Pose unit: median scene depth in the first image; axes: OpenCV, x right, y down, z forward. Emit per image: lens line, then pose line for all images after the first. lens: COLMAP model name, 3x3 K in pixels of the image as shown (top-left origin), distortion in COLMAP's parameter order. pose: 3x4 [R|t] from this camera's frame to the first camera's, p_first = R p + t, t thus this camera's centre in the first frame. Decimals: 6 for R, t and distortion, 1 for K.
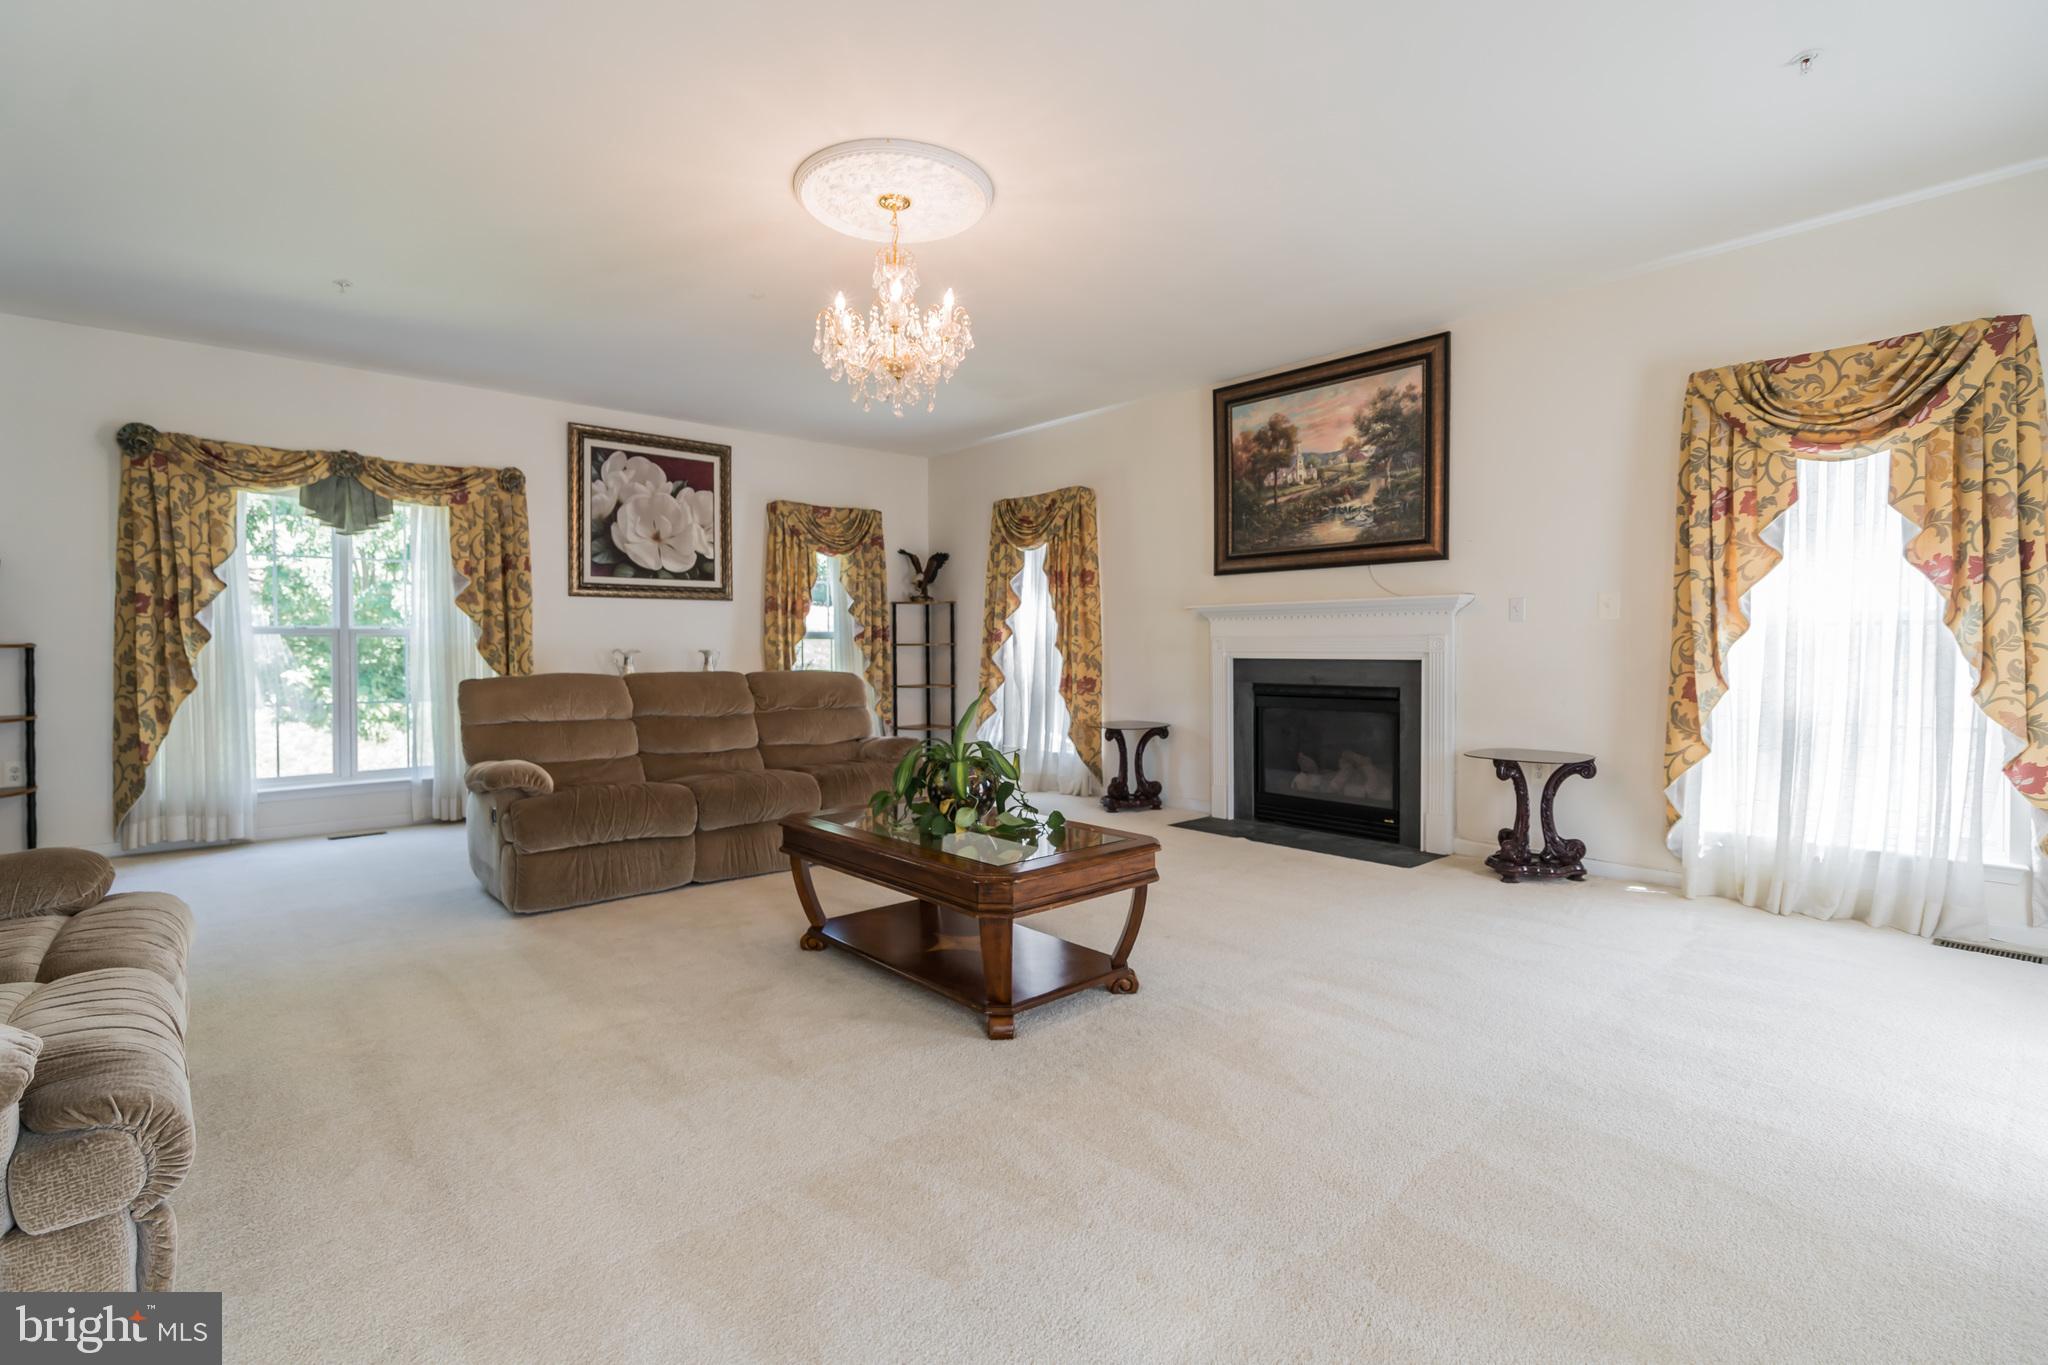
lens RADIAL K [[932.4, 0, 978.0], [0, 932.4, 662.3], [0, 0, 1]] dist [-0.002989, 0.000711]
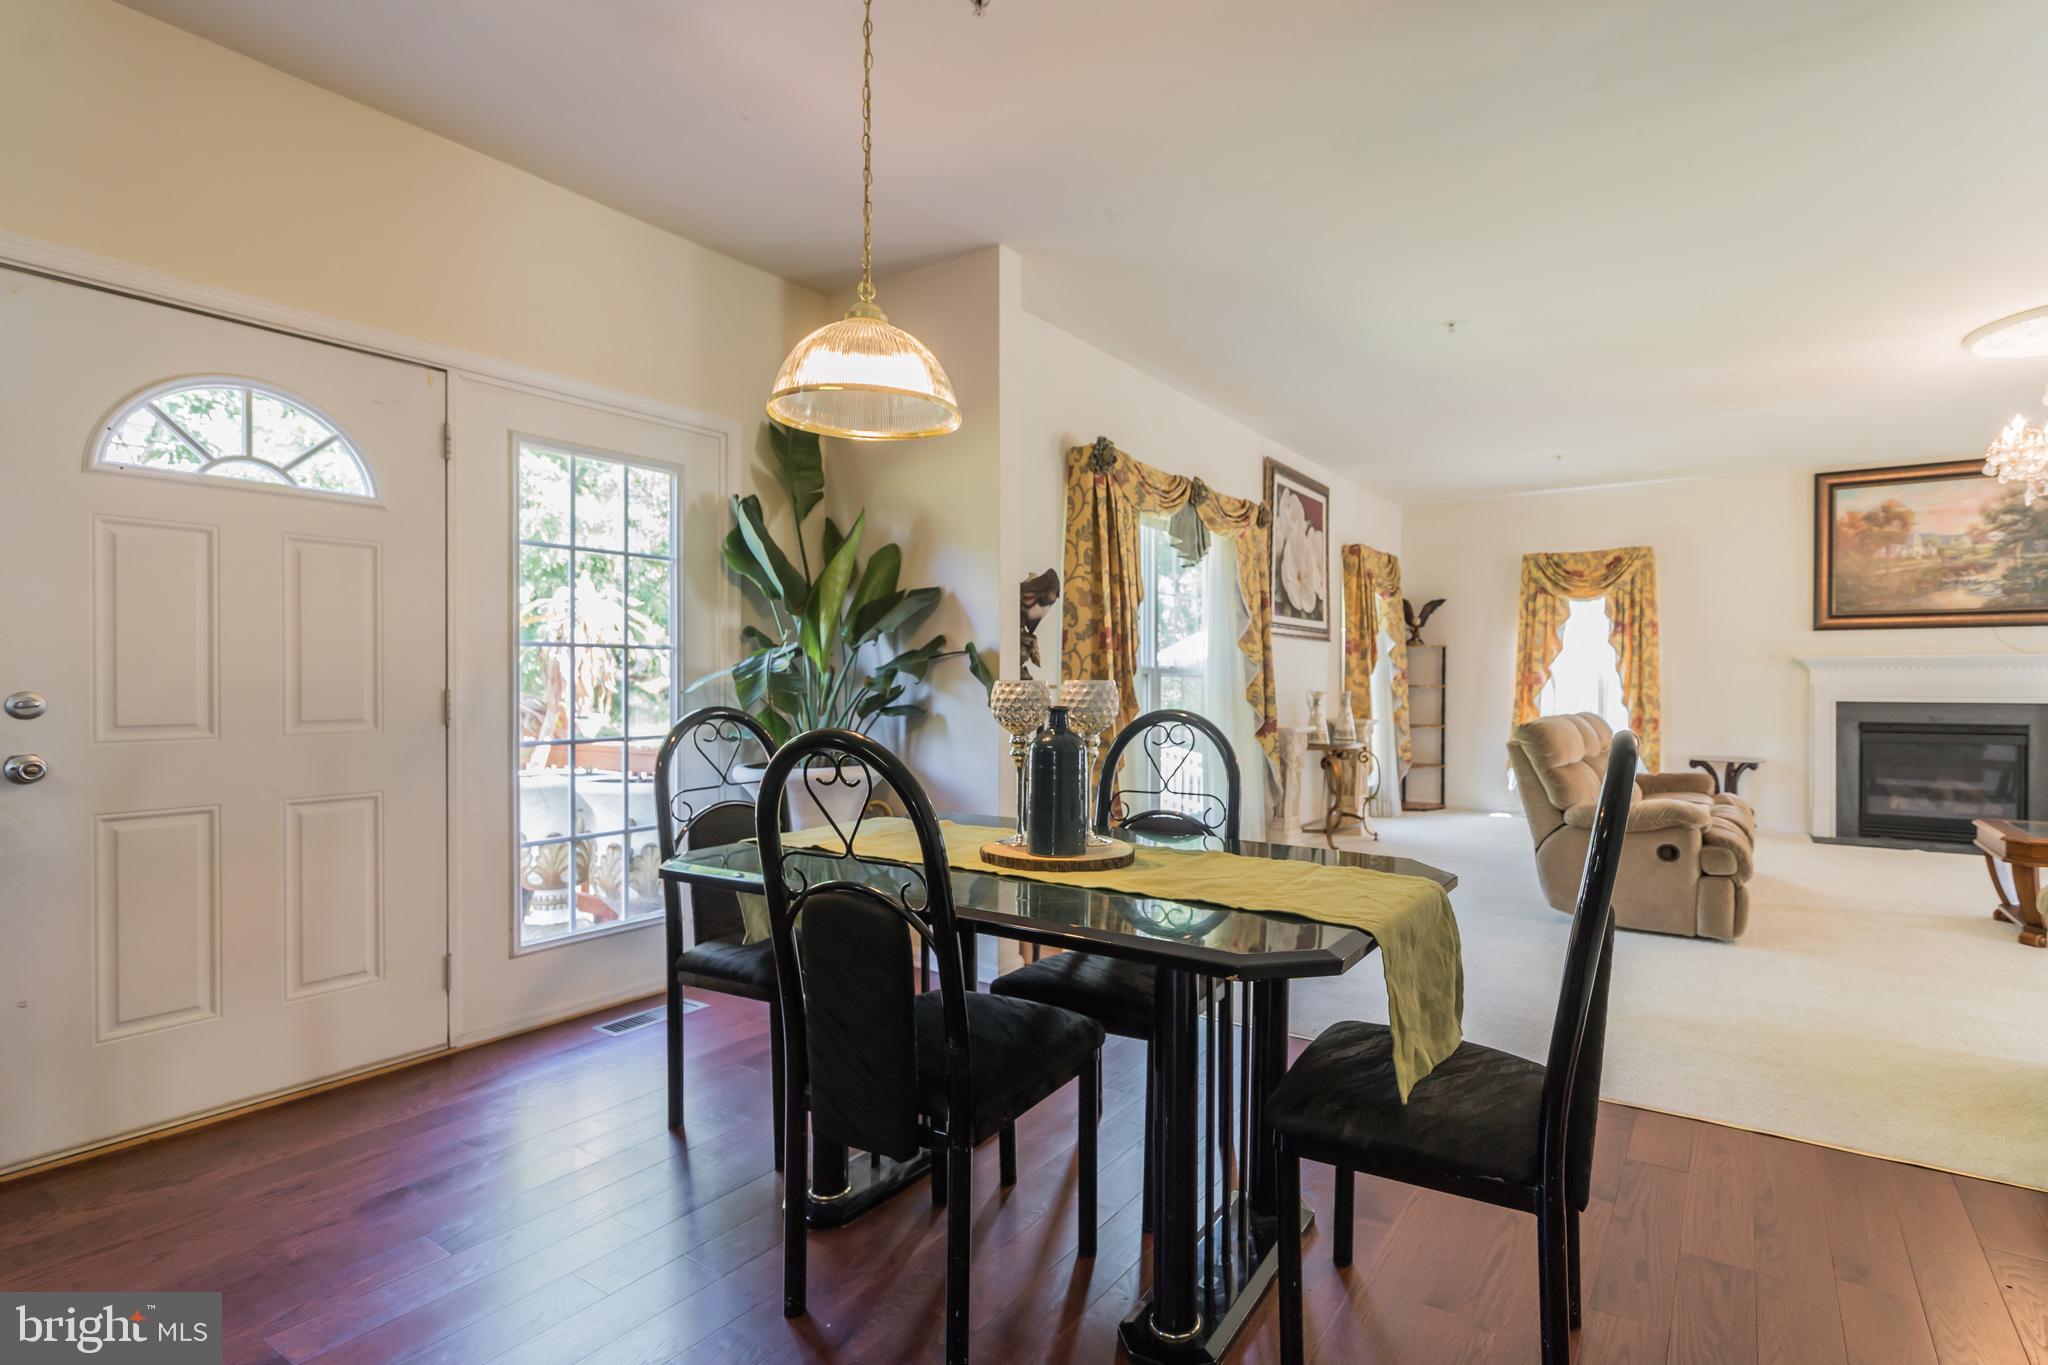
lens RADIAL K [[932.4, 0, 1133.8], [0, 932.4, 692.2], [0, 0, 1]] dist [-0.002989, 0.000711]
pose [[0.953454, 0.002663, 0.301528, -1.001948], [-0.000477, 0.999973, -0.007324, -0.007184], [-0.301539, 0.006839, 0.953429, 0.149677]]
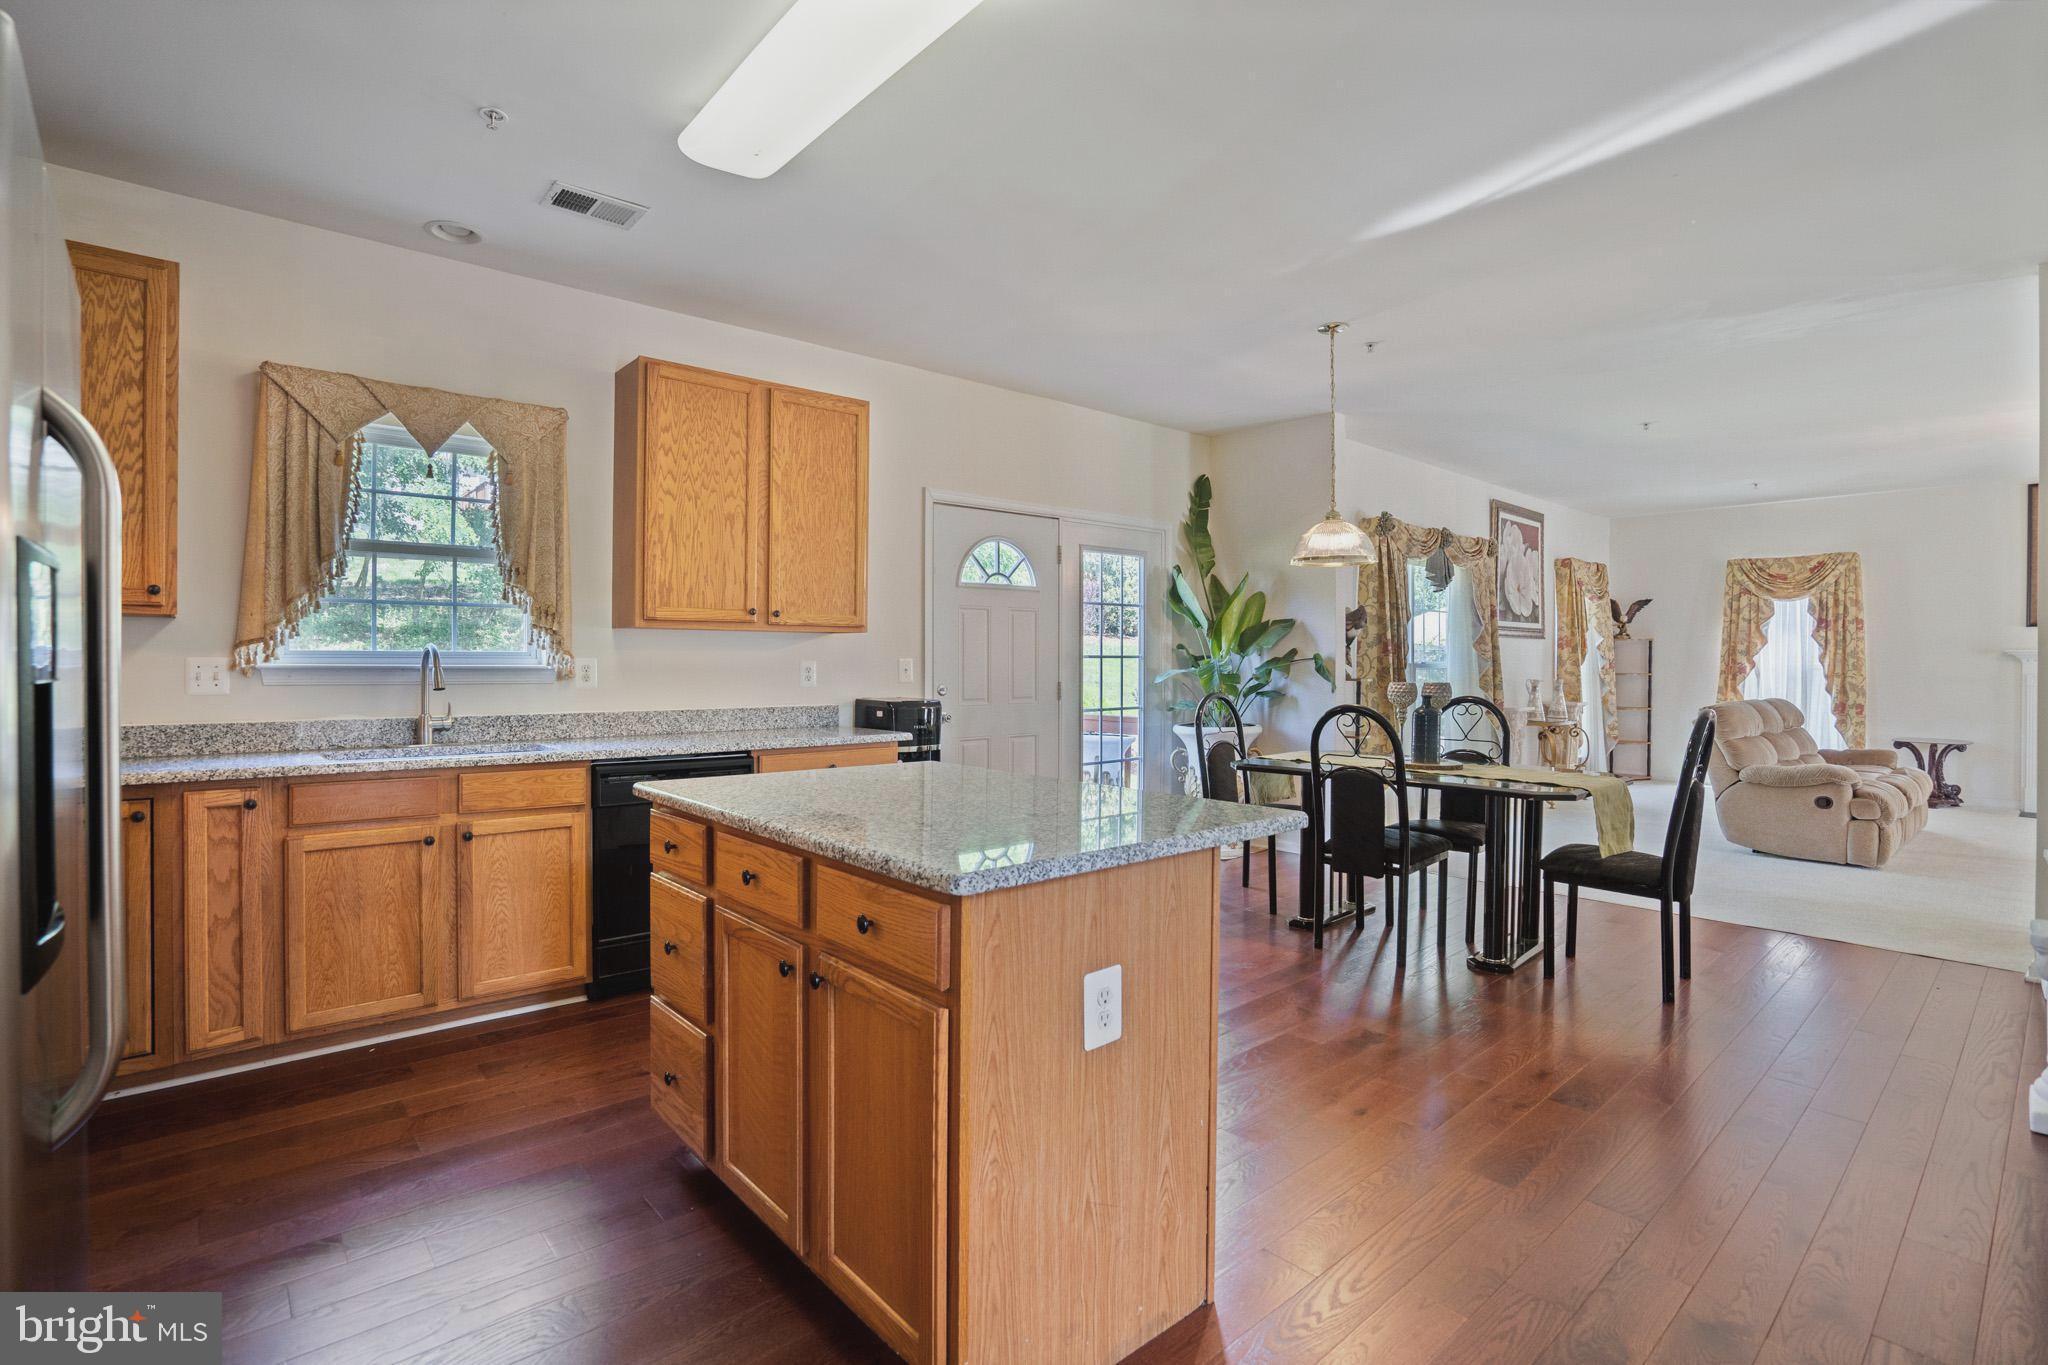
lens RADIAL K [[932.4, 0, 1057.1], [0, 932.4, 669.4], [0, 0, 1]] dist [-0.002989, 0.000711]
pose [[0.998858, 0.005688, 0.047429, -1.264918], [-0.005350, 0.999959, -0.007247, -0.018460], [-0.047468, 0.006985, 0.998848, -0.258889]]
